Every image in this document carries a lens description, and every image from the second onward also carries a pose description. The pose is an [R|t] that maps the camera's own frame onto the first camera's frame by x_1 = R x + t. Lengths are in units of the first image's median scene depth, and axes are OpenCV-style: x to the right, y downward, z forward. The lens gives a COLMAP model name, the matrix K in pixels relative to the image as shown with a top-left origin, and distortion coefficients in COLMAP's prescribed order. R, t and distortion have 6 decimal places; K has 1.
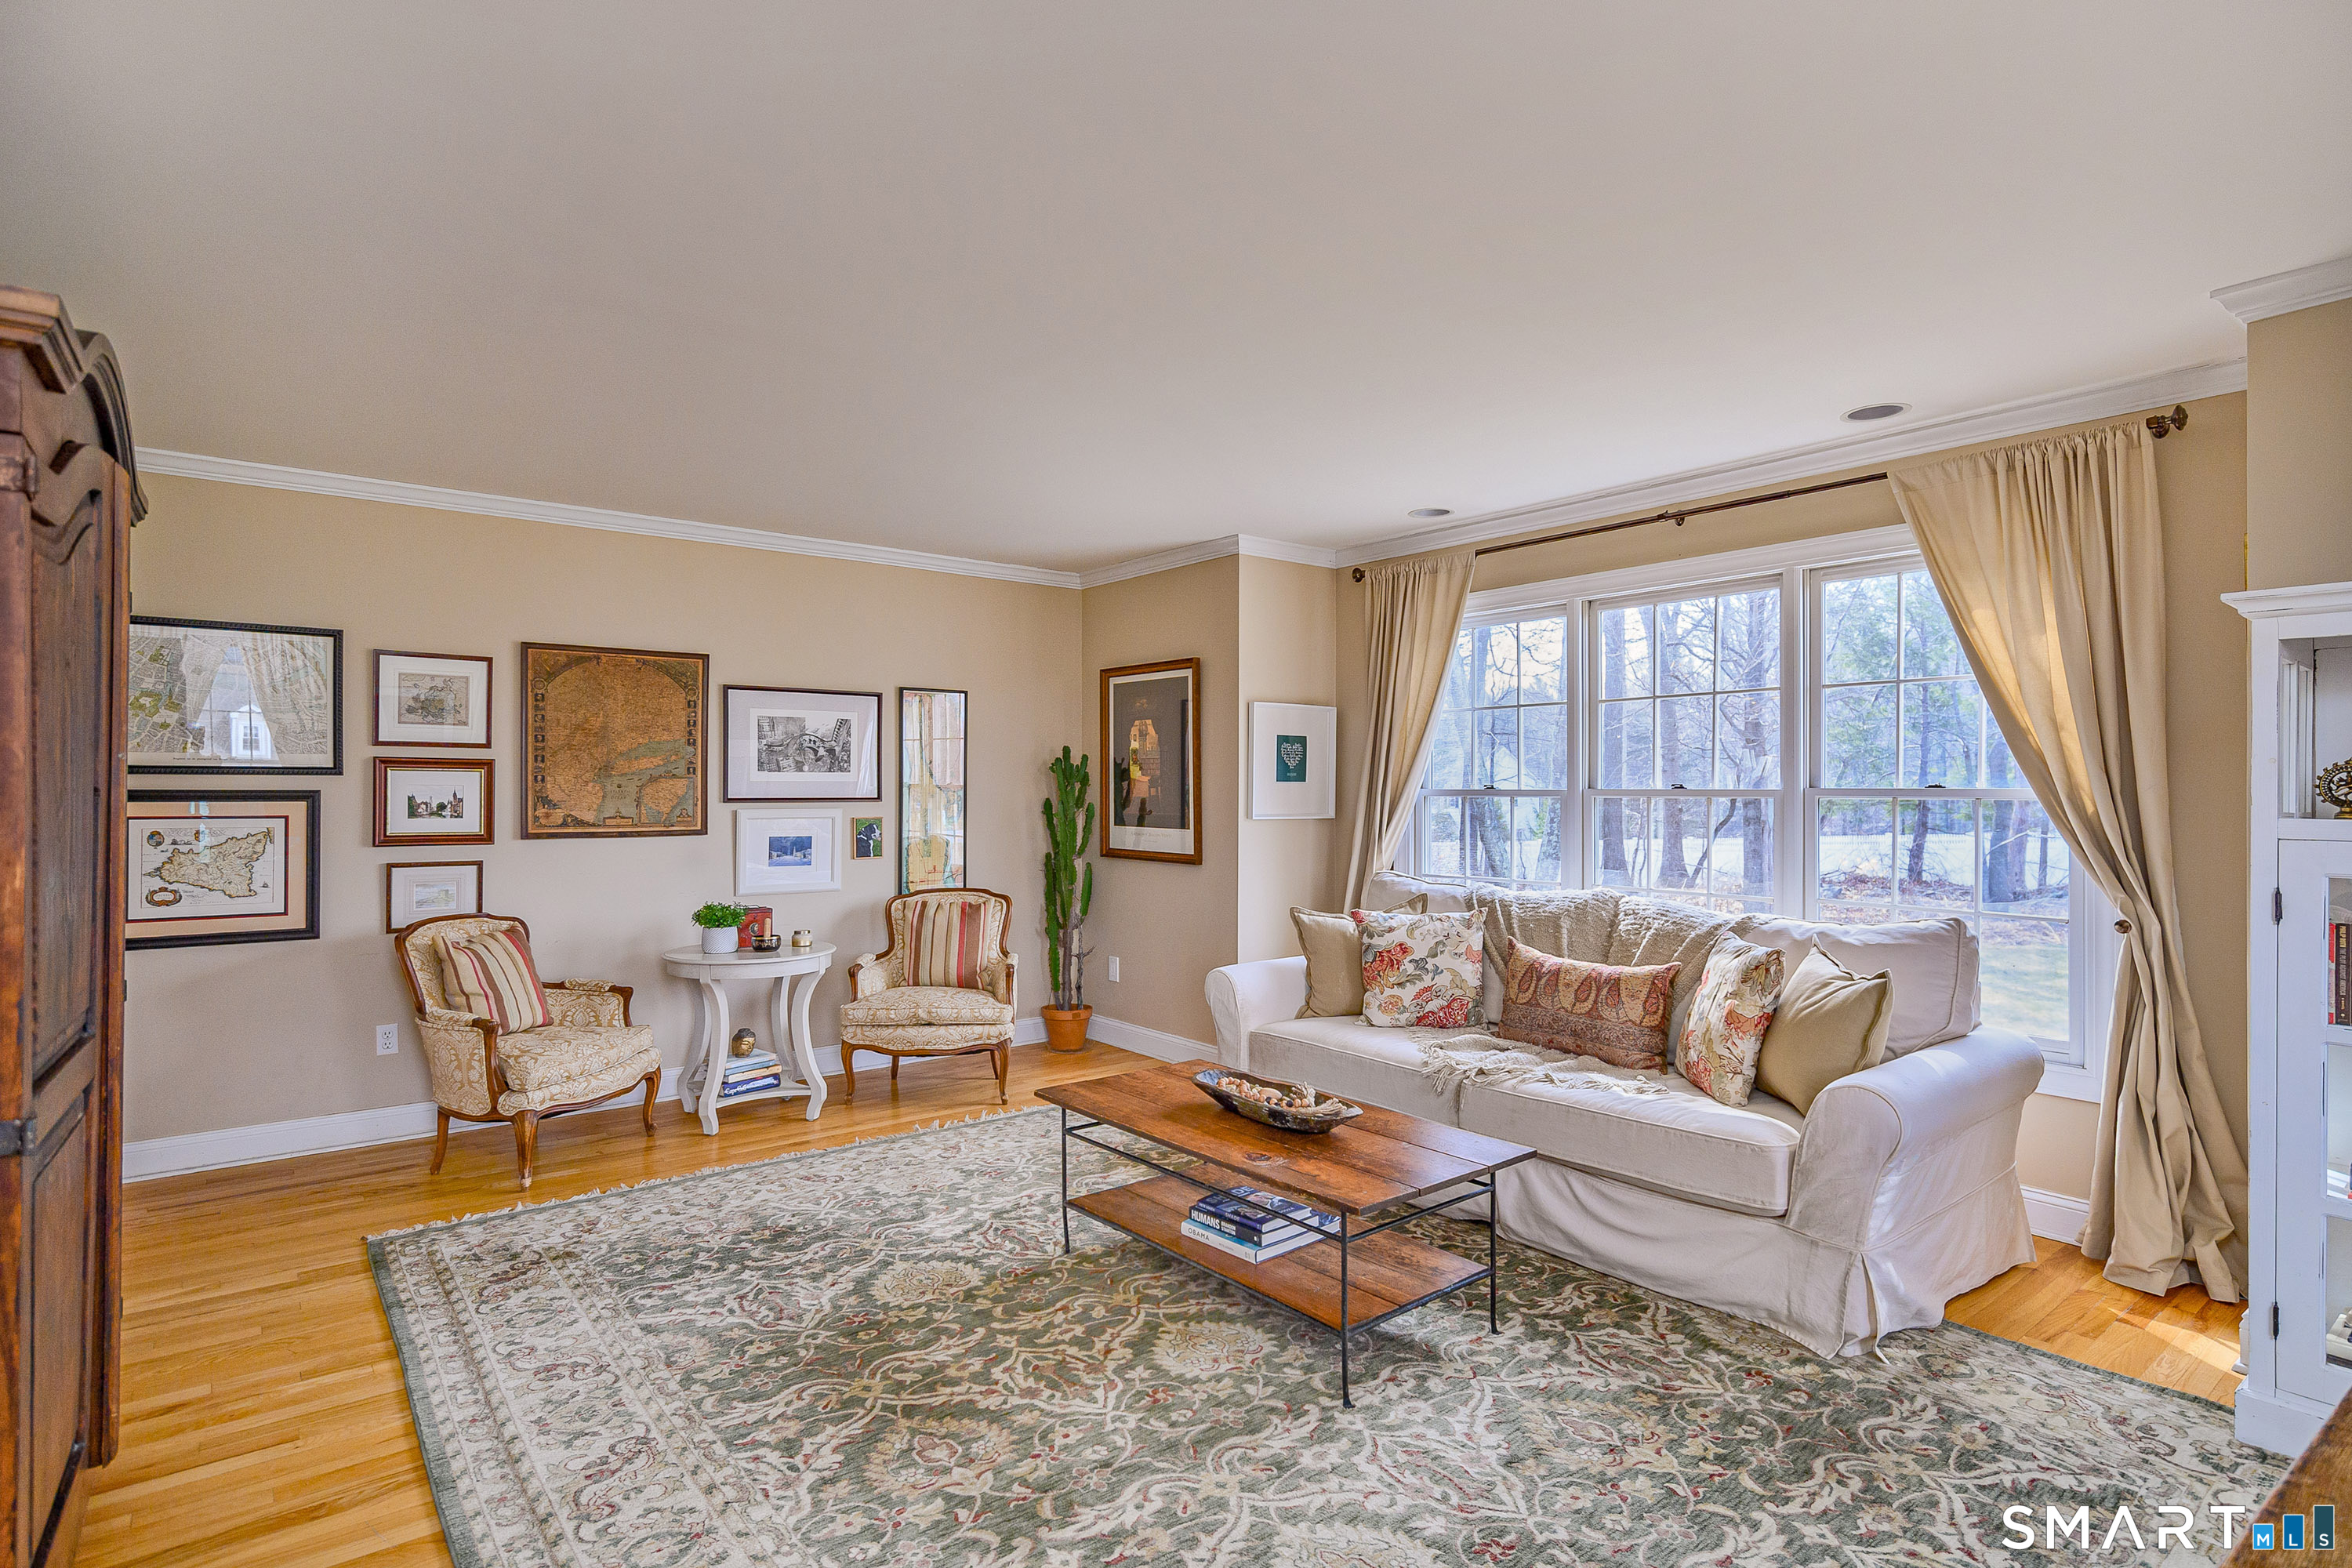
lens RADIAL K [[1195.3, 0, 1176.5], [0, 1195.3, 783.5], [0, 0, 1]] dist [0.003644, 0.001110]
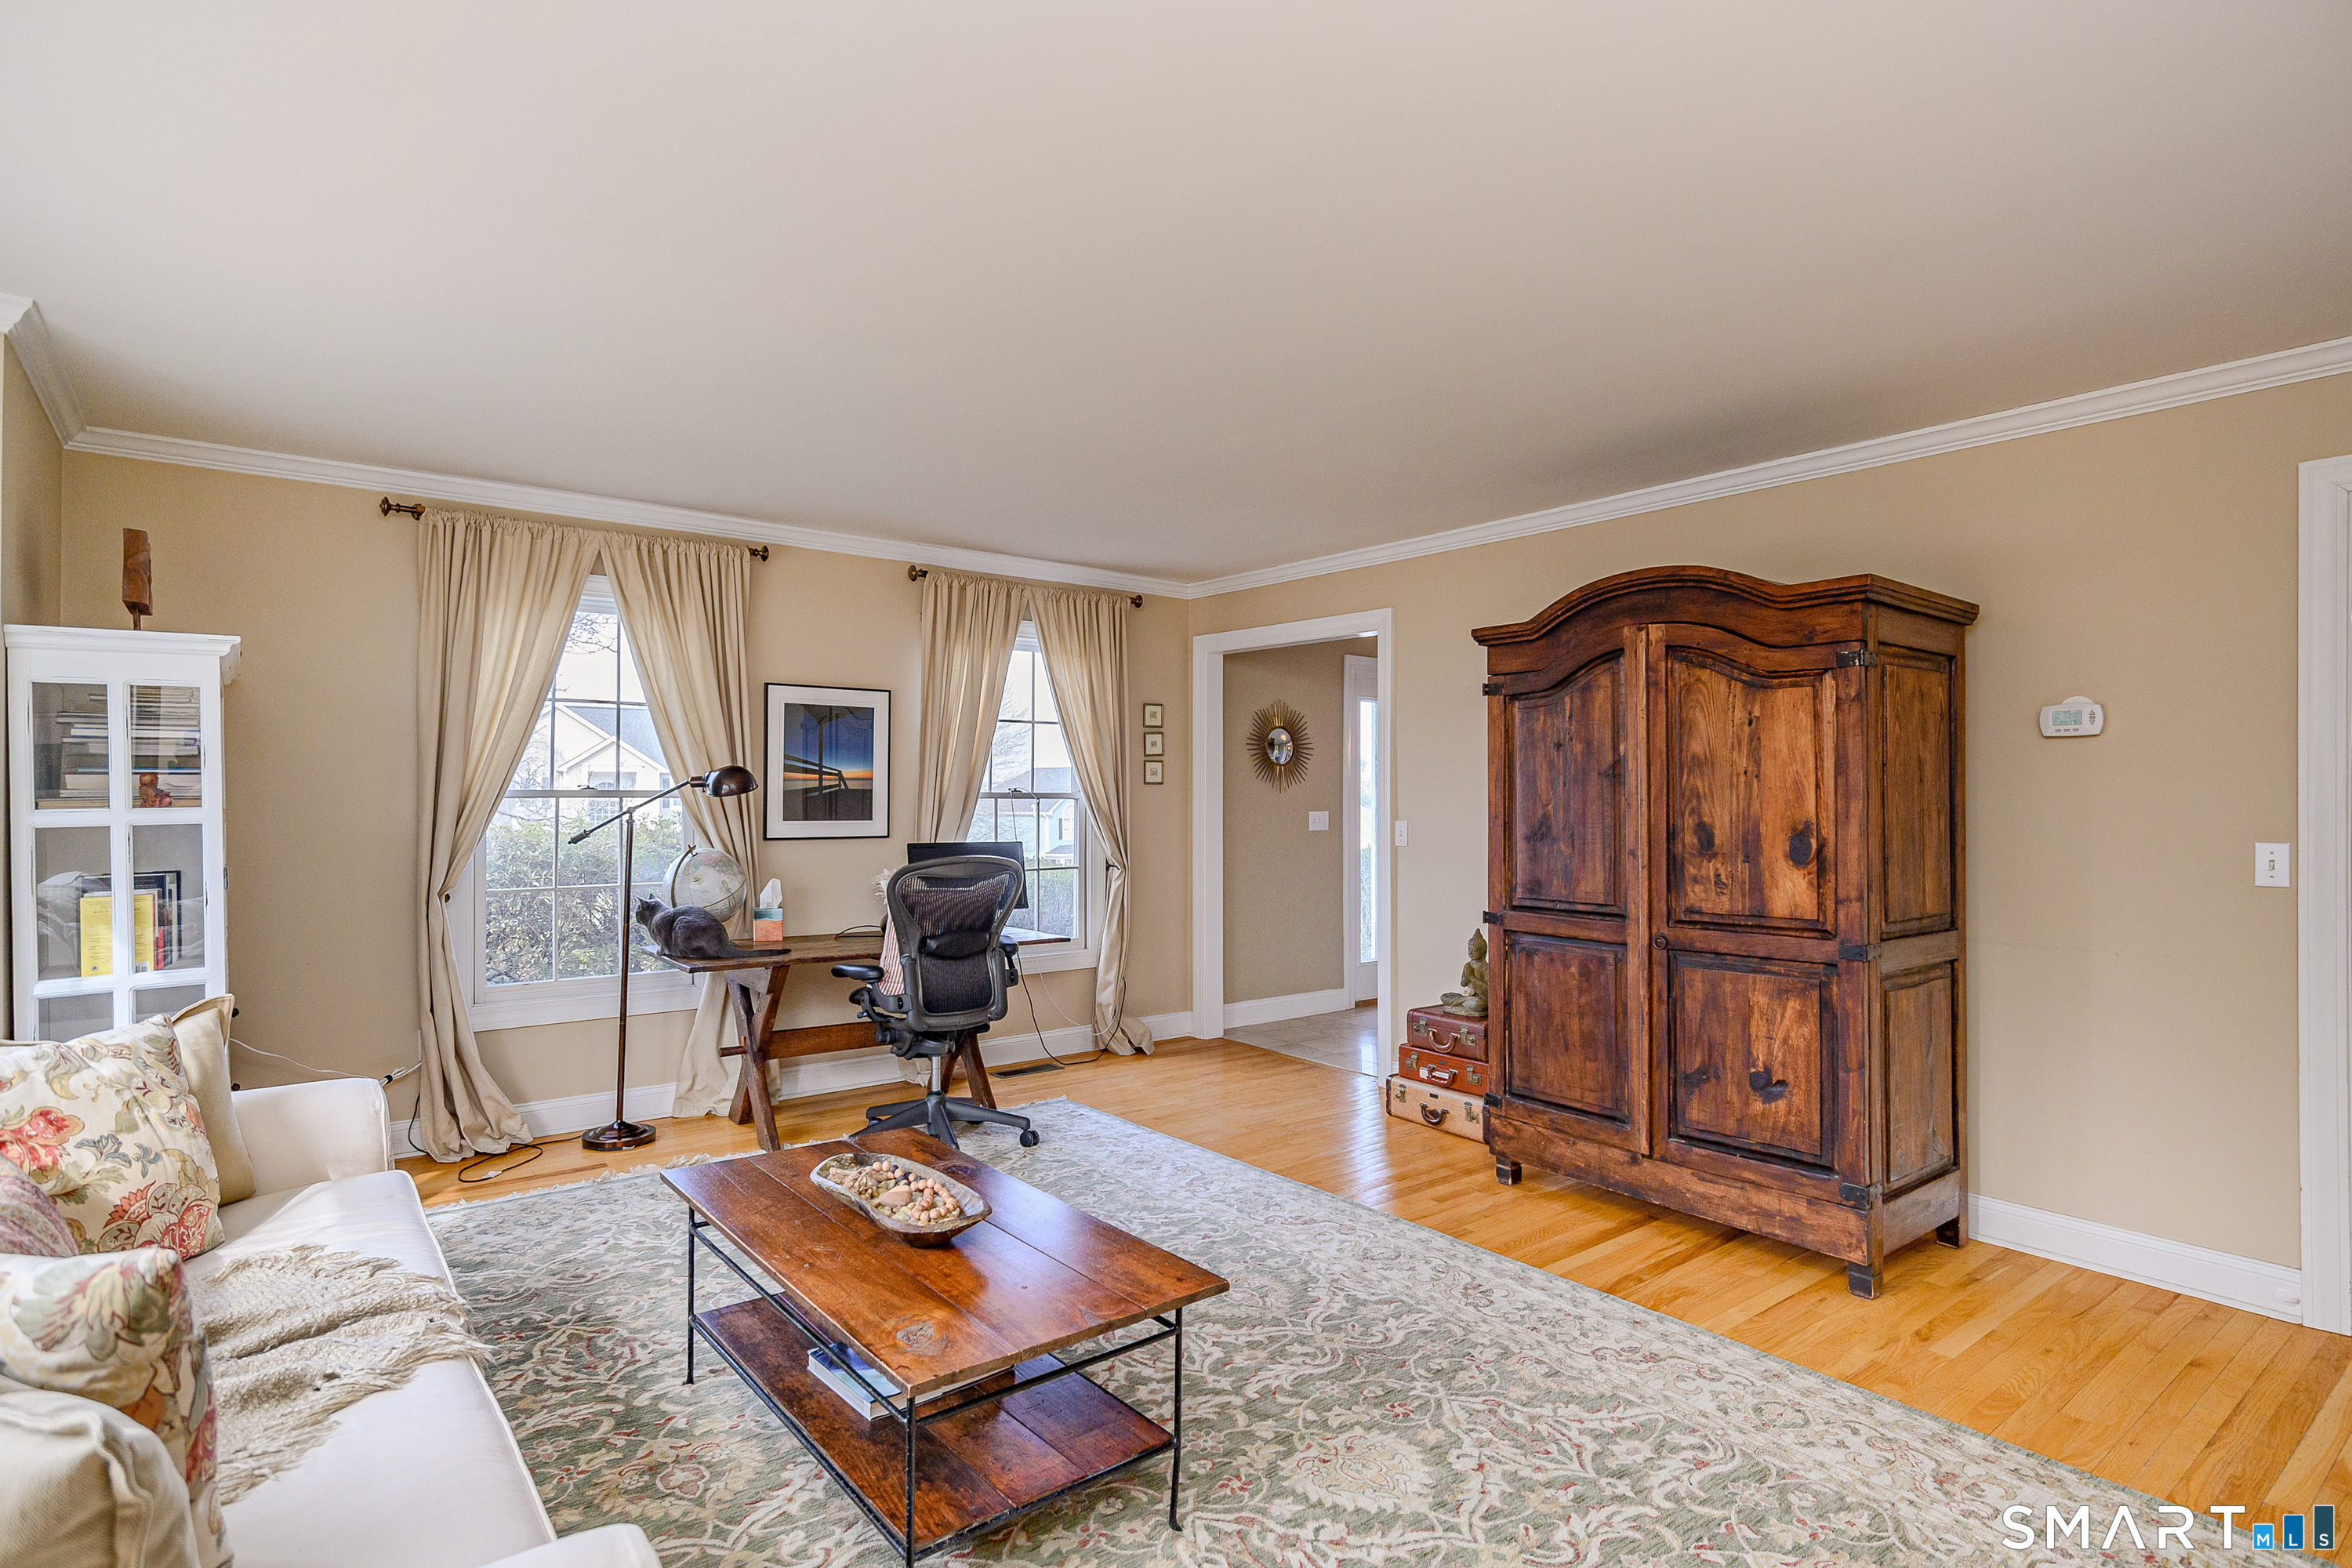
lens RADIAL K [[1195.3, 0, 1174.8], [0, 1195.3, 785.8], [0, 0, 1]] dist [0.003644, 0.001110]
pose [[-0.999957, -0.007122, 0.005979, -0.109855], [-0.007175, 0.999935, -0.008865, 0.006398], [-0.005915, -0.008908, -0.999943, 1.940468]]
